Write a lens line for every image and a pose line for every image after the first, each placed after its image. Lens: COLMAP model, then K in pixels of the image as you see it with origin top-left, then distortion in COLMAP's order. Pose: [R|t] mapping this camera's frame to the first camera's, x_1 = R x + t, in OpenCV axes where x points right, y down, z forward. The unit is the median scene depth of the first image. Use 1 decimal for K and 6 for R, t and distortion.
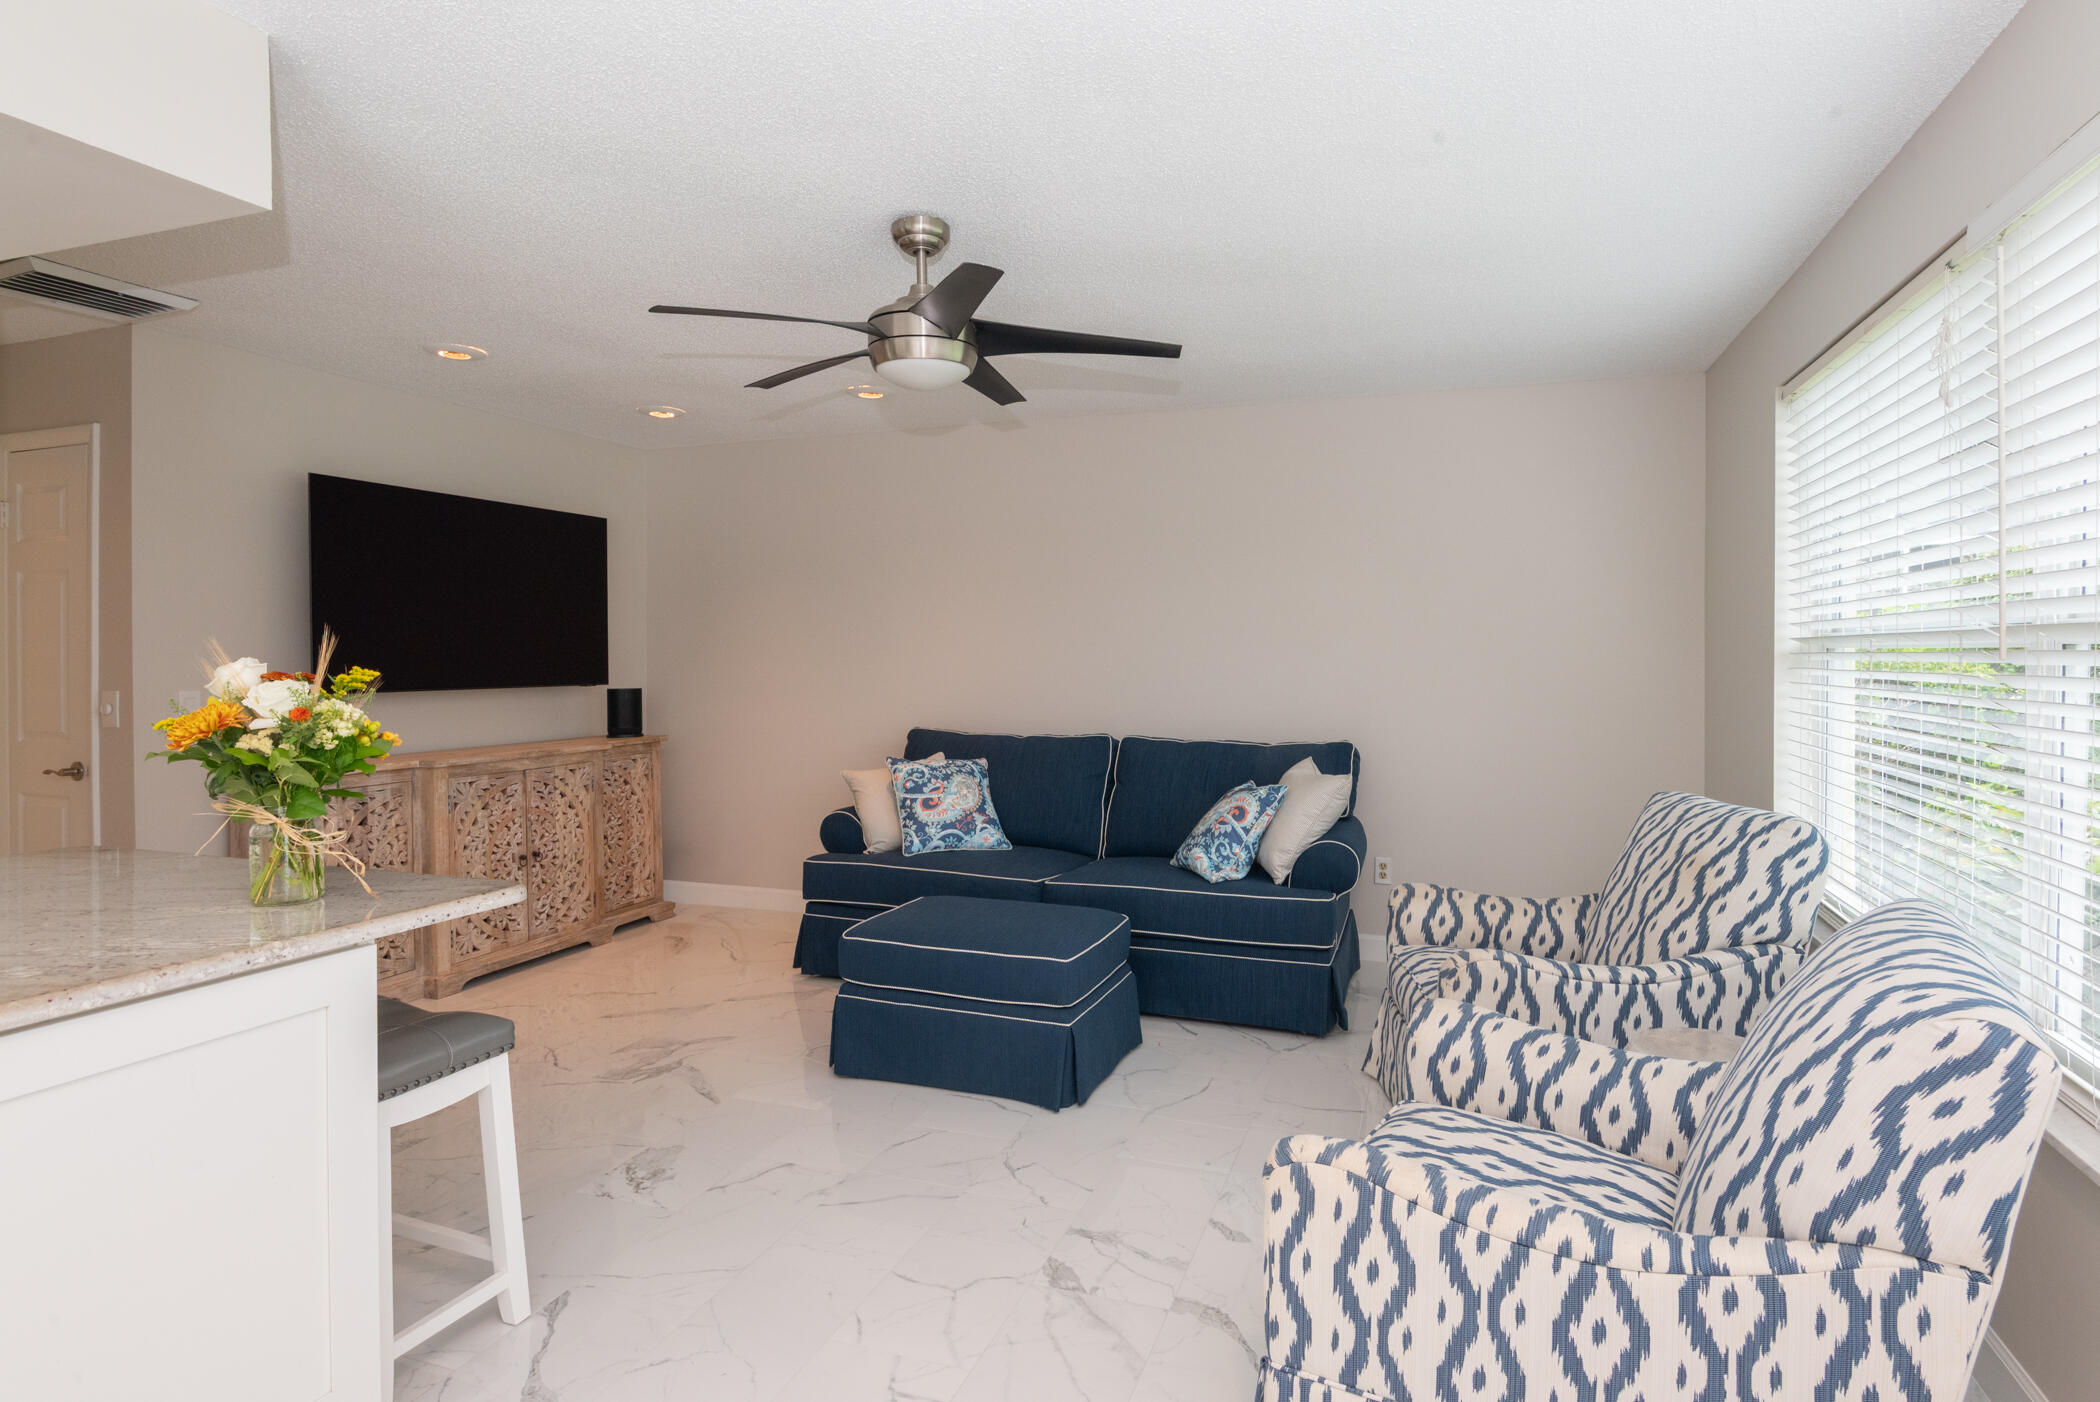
lens RADIAL K [[1089.6, 0, 1055.9], [0, 1089.6, 667.5], [0, 0, 1]] dist [0.001993, -0.007218]
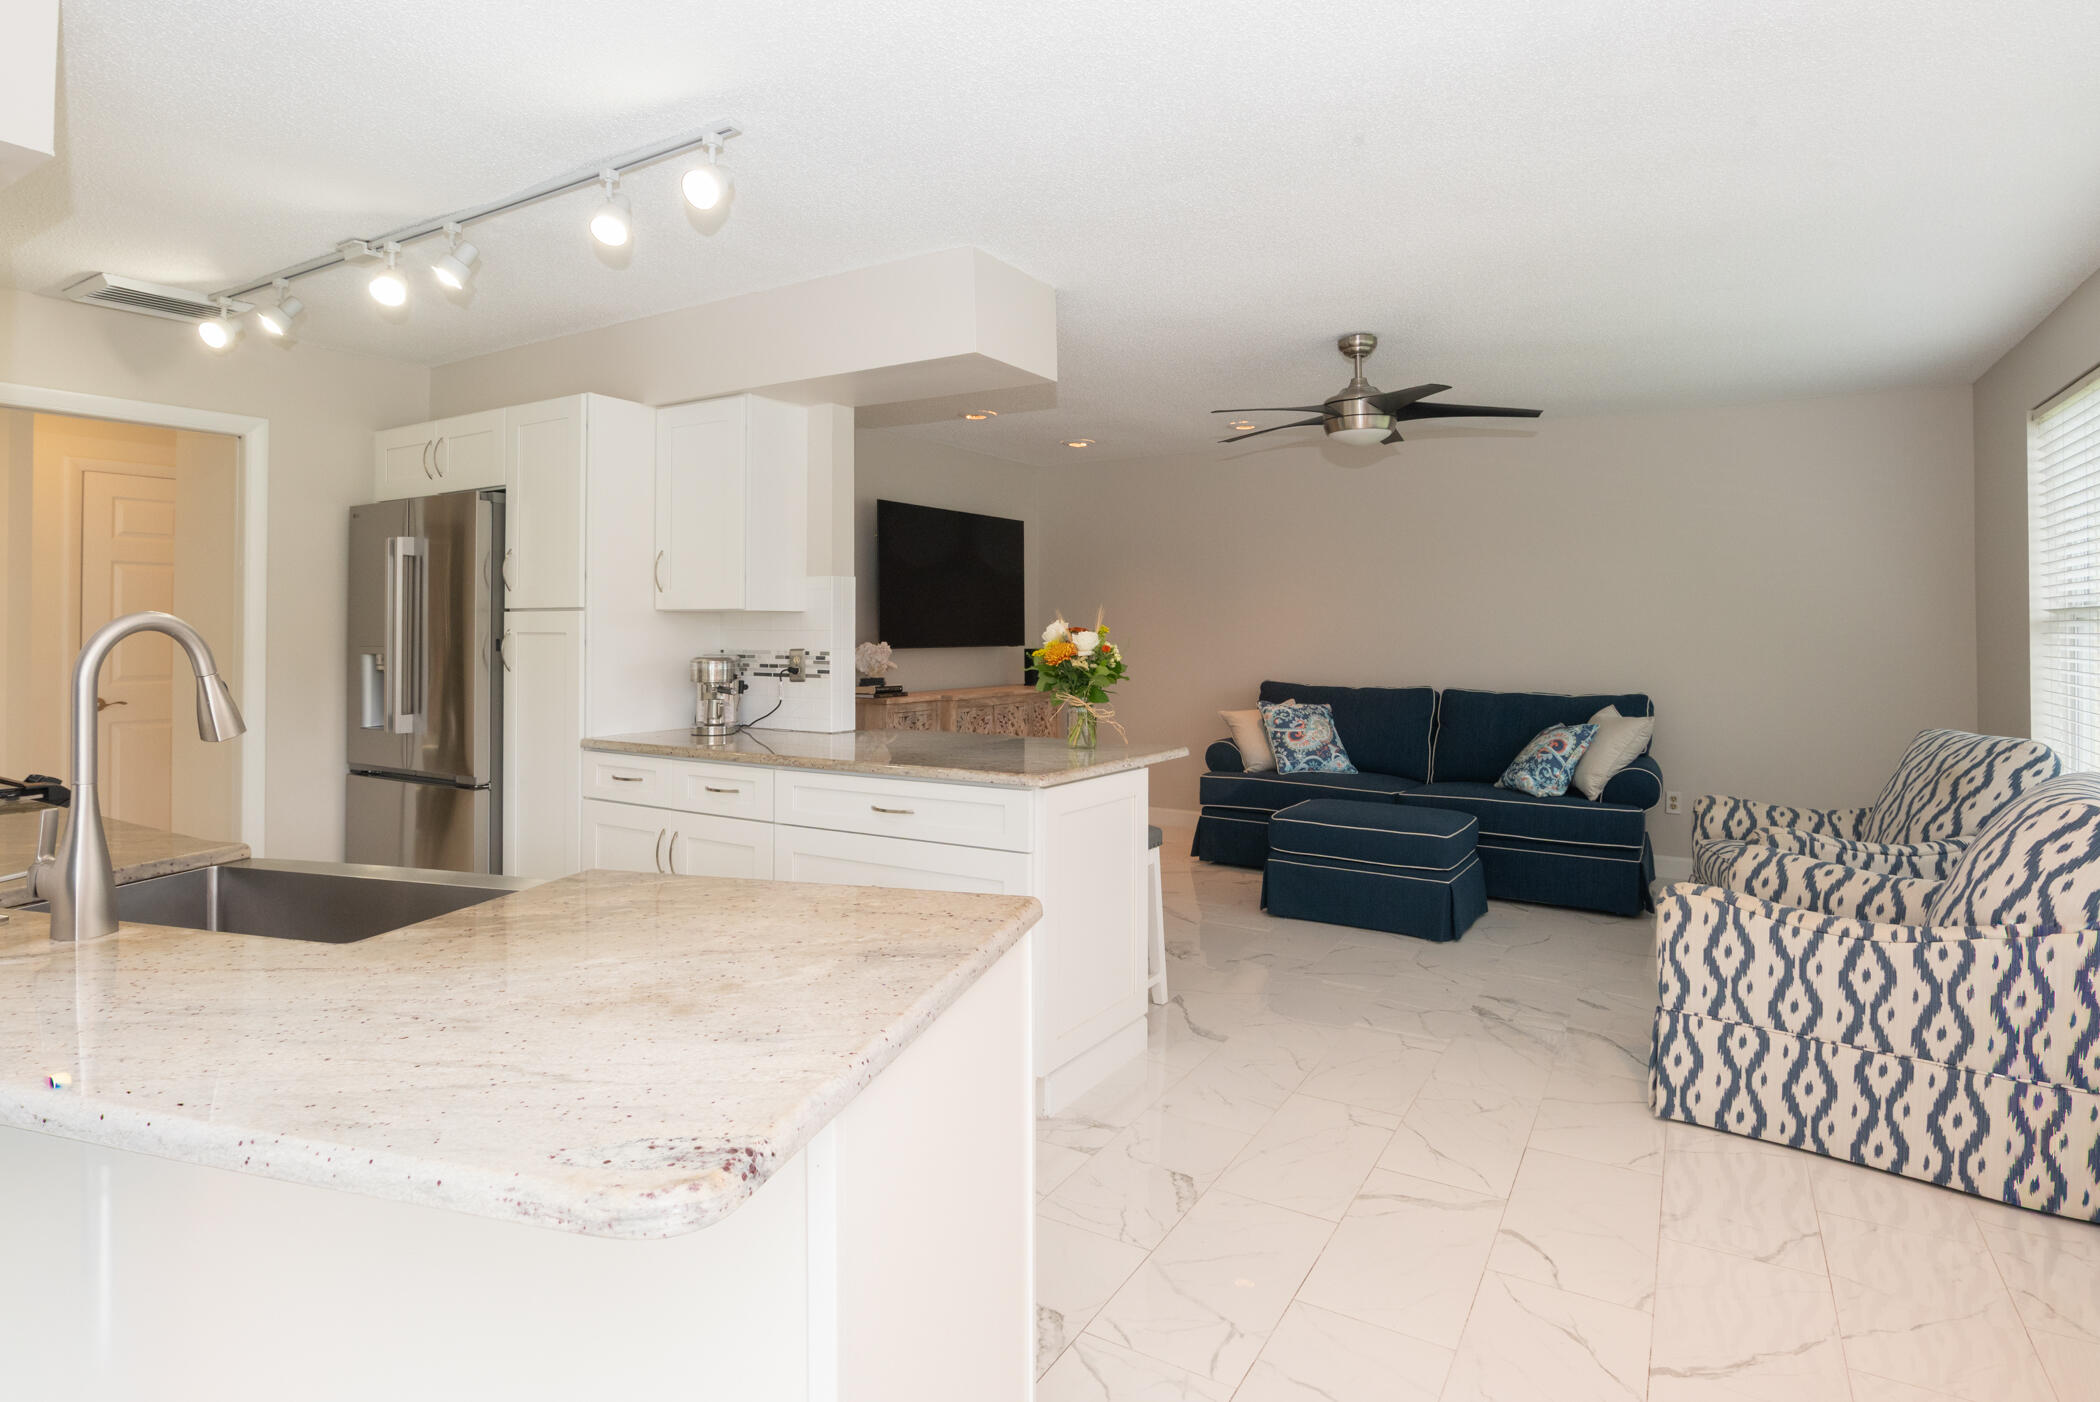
lens RADIAL K [[1046.6, 0, 1046.8], [0, 1046.6, 609.9], [0, 0, 1]] dist [-0.004703, -0.002124]
pose [[0.977176, -0.000786, -0.212431, -0.247985], [-0.005110, 0.999617, -0.027201, 0.015270], [0.212371, 0.027666, 0.976797, -0.531676]]
